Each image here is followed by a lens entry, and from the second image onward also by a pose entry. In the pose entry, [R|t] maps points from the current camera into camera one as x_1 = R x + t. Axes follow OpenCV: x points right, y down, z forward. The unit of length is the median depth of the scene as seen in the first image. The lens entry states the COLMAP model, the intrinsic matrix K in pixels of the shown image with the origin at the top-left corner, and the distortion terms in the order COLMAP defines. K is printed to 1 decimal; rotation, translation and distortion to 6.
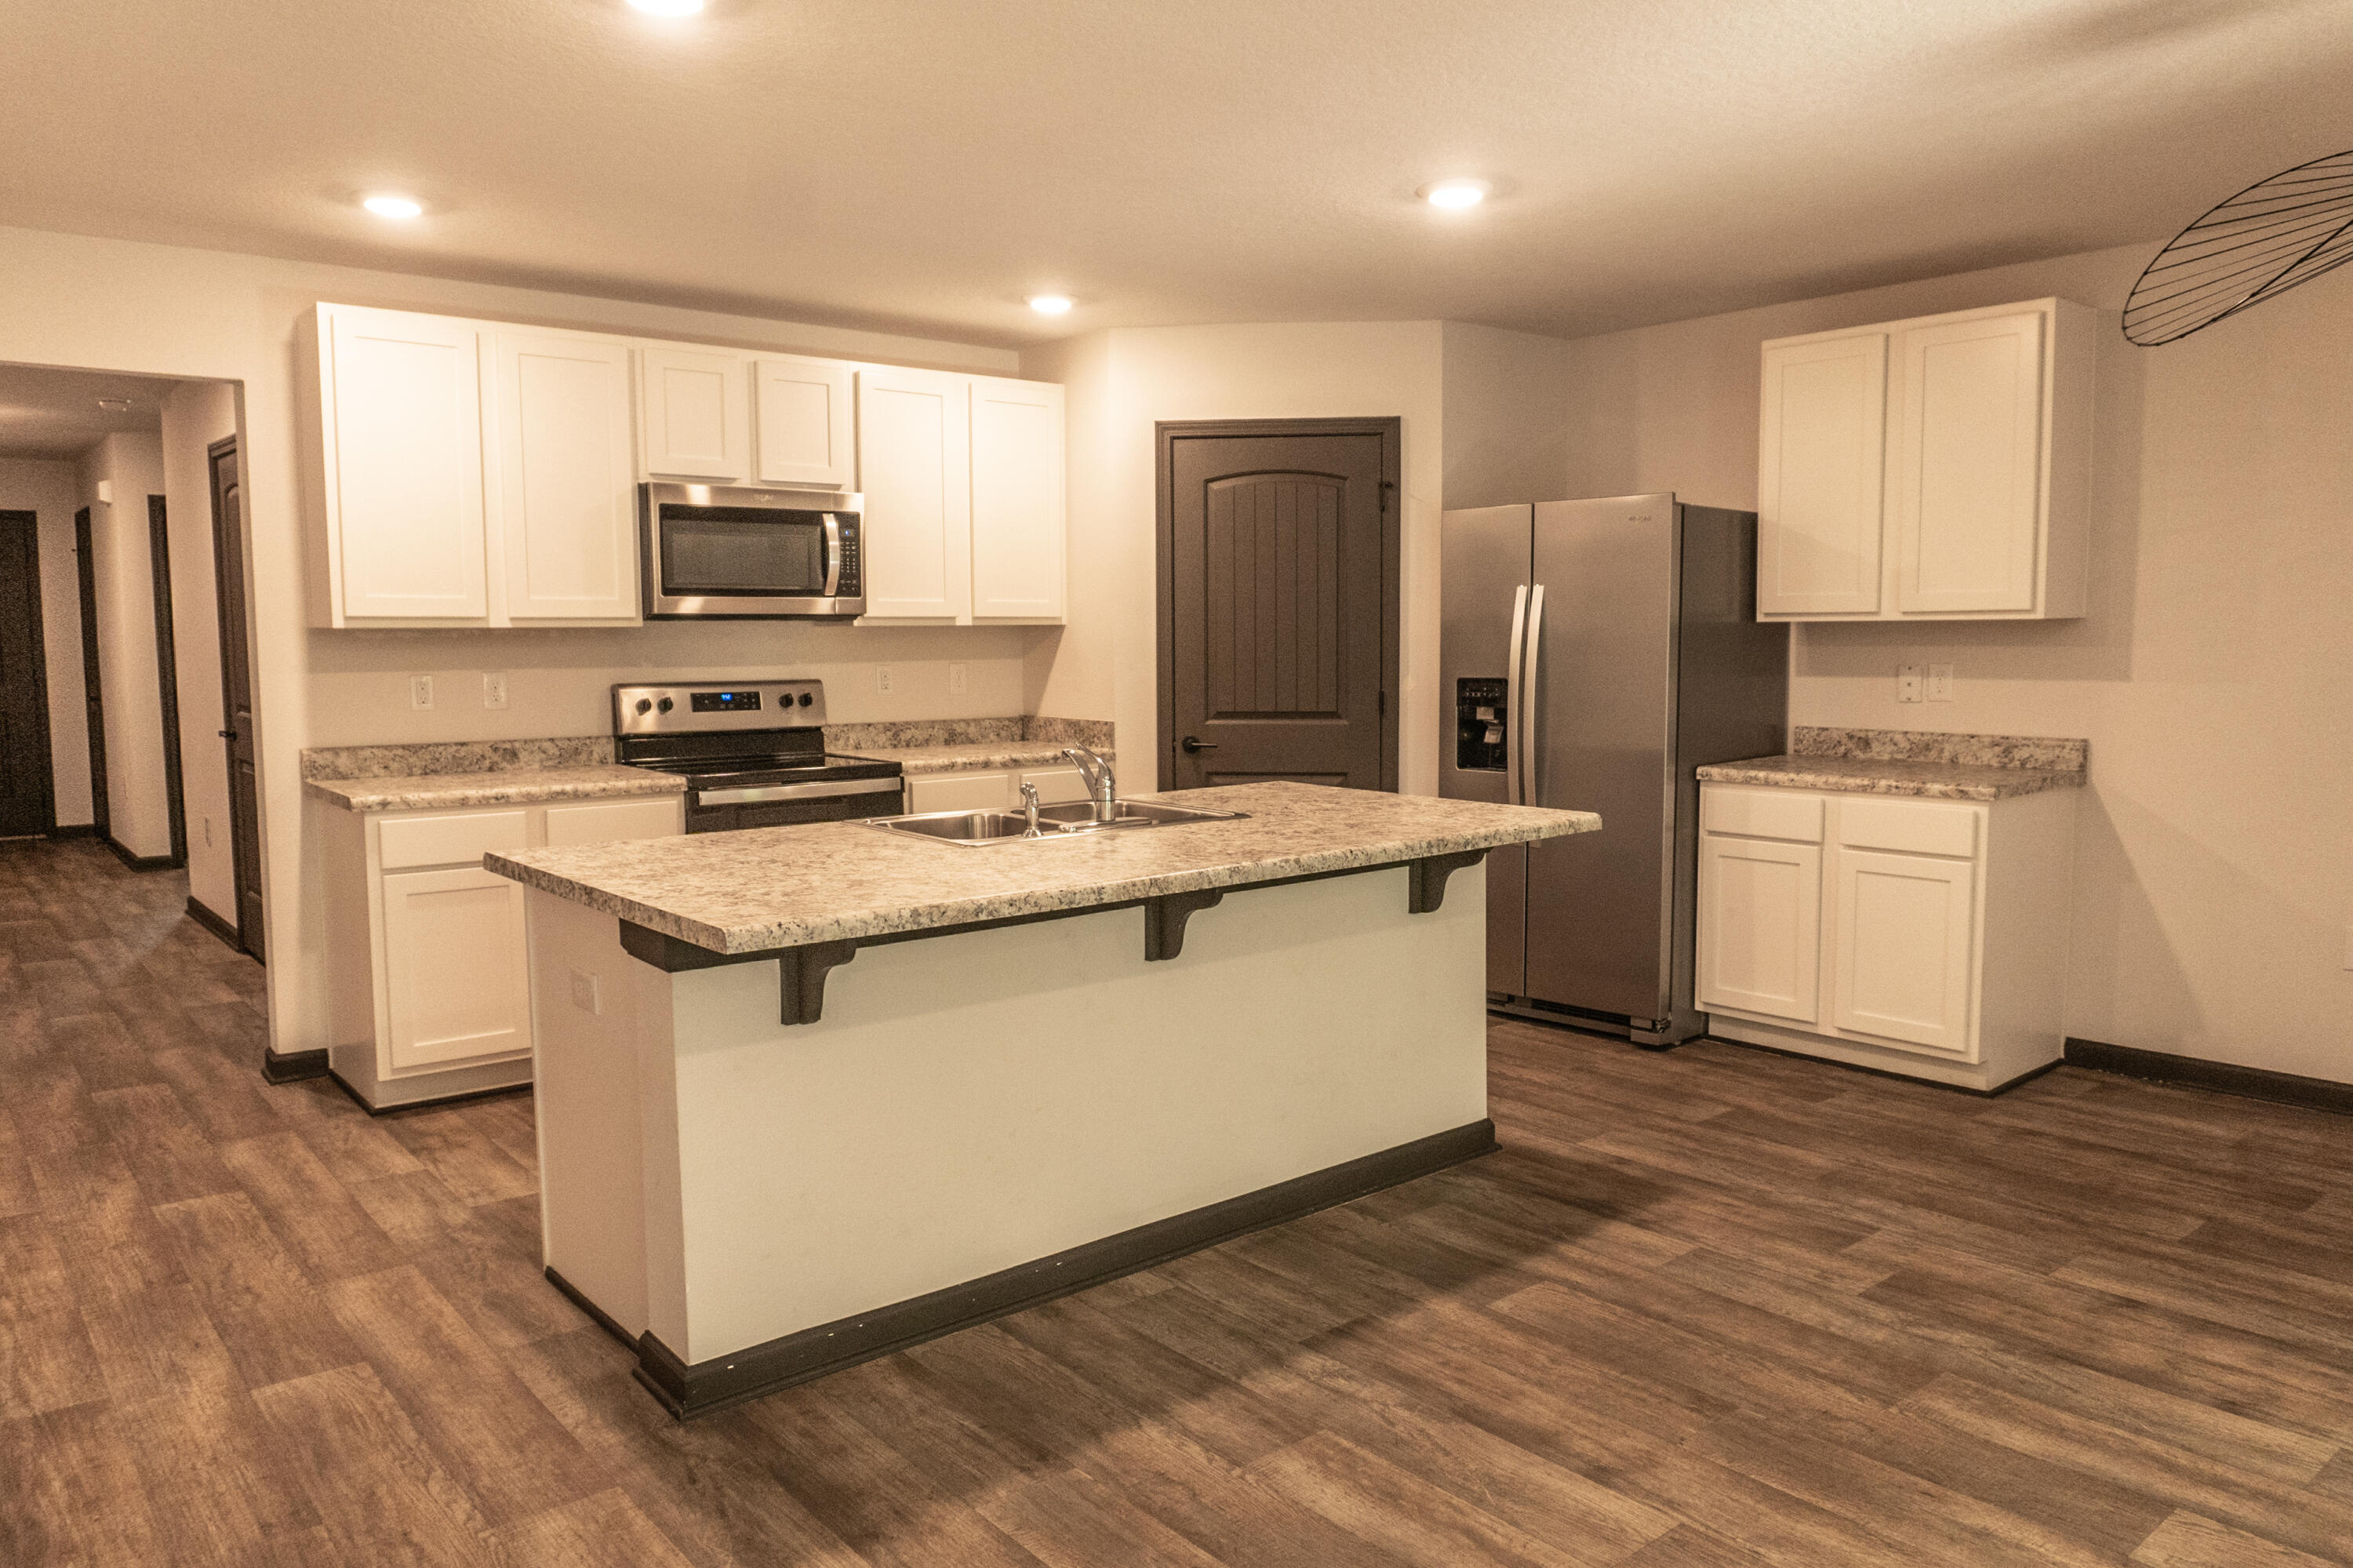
lens RADIAL K [[1573.3, 0, 1162.8], [0, 1573.3, 786.1], [0, 0, 1]] dist [-0.025656, 0.007879]
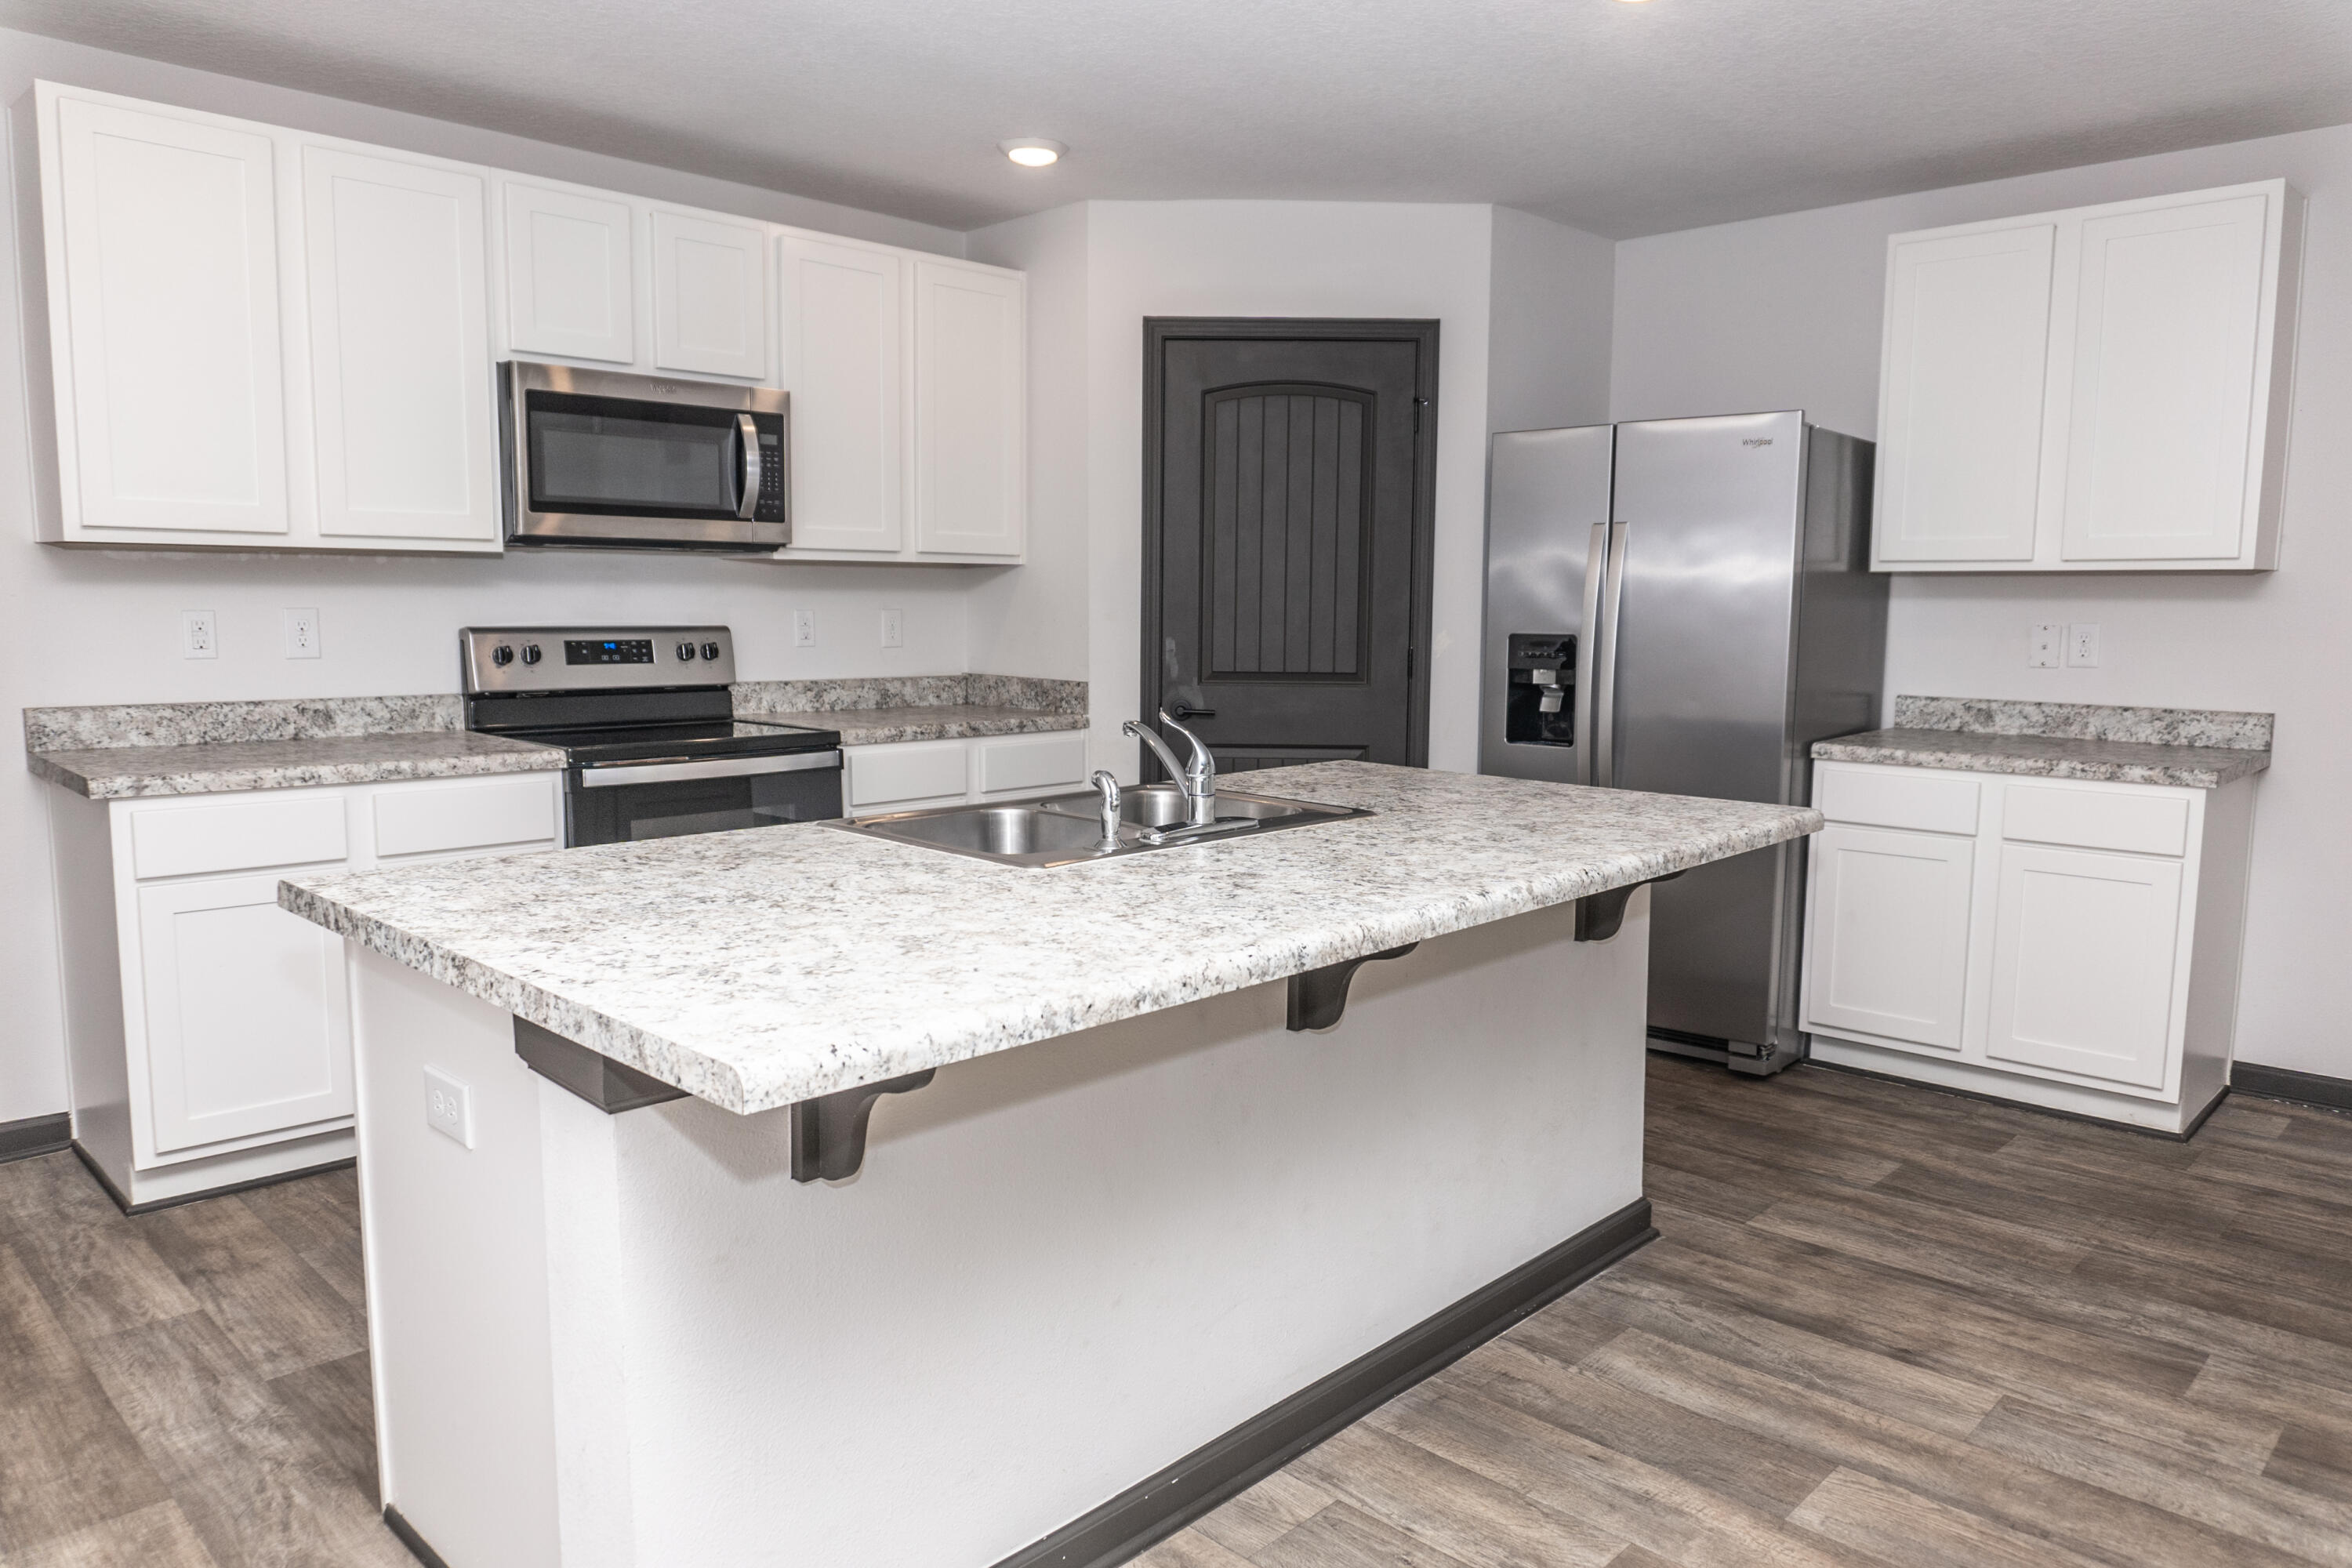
lens RADIAL K [[1572.6, 0, 1181.8], [0, 1572.6, 785.1], [0, 0, 1]] dist [-0.025656, 0.007879]
pose [[0.994251, 0.002081, 0.107052, -0.097316], [-0.004725, 0.999690, 0.024443, -0.009934], [-0.106968, -0.024808, 0.993953, 0.236809]]
